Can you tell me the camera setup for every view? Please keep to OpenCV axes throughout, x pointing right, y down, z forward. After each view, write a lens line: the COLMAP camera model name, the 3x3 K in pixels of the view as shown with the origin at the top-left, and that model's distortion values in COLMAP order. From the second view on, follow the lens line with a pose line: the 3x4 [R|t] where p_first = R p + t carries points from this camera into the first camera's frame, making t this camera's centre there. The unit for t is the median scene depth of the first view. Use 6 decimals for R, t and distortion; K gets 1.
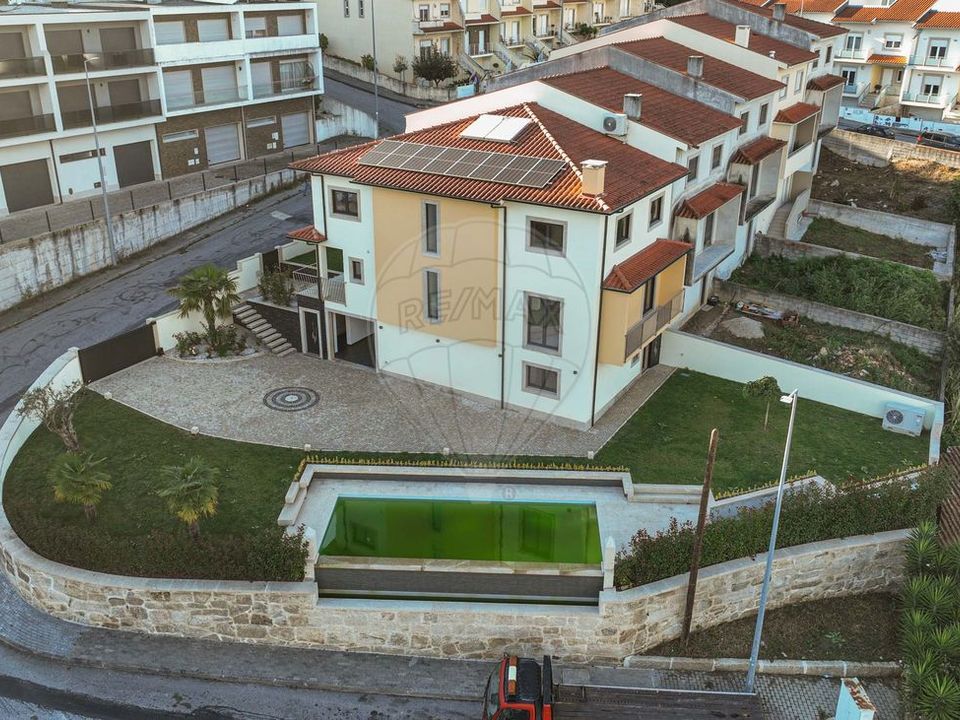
lens RADIAL K [[933.0, 0, 480.0], [0, 933.0, 360.0], [0, 0, 1]] dist [0.049812, -0.029997]
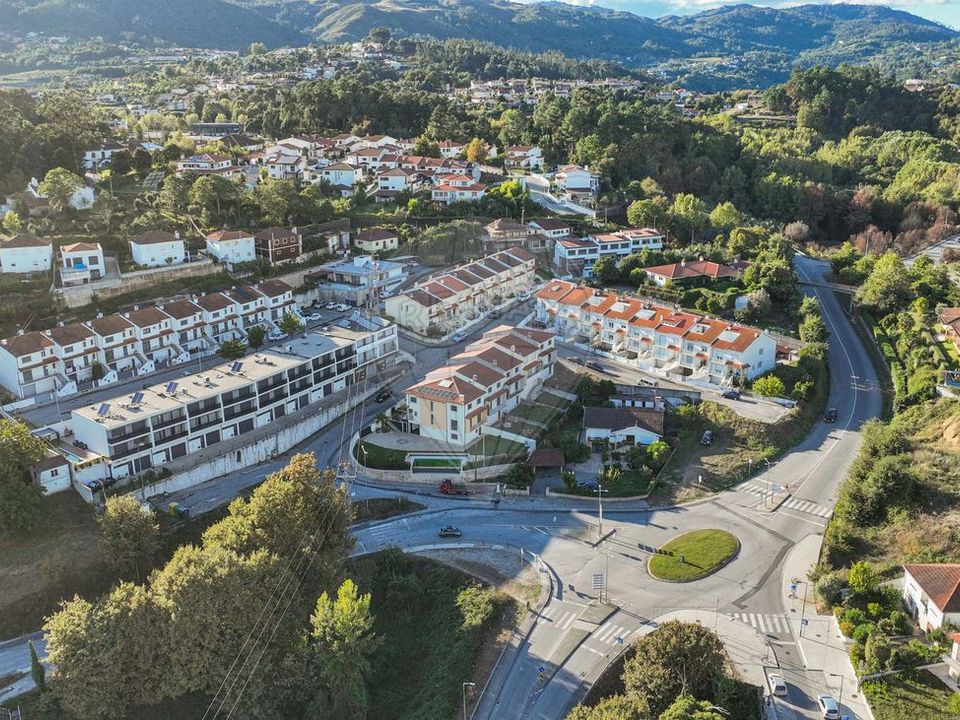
lens RADIAL K [[933.0, 0, 480.0], [0, 933.0, 360.0], [0, 0, 1]] dist [0.049812, -0.029997]
pose [[0.999931, -0.010004, -0.006142, 0.219090], [0.009376, 0.995435, -0.094985, 0.081858], [0.007065, 0.094920, 0.995460, -3.664310]]
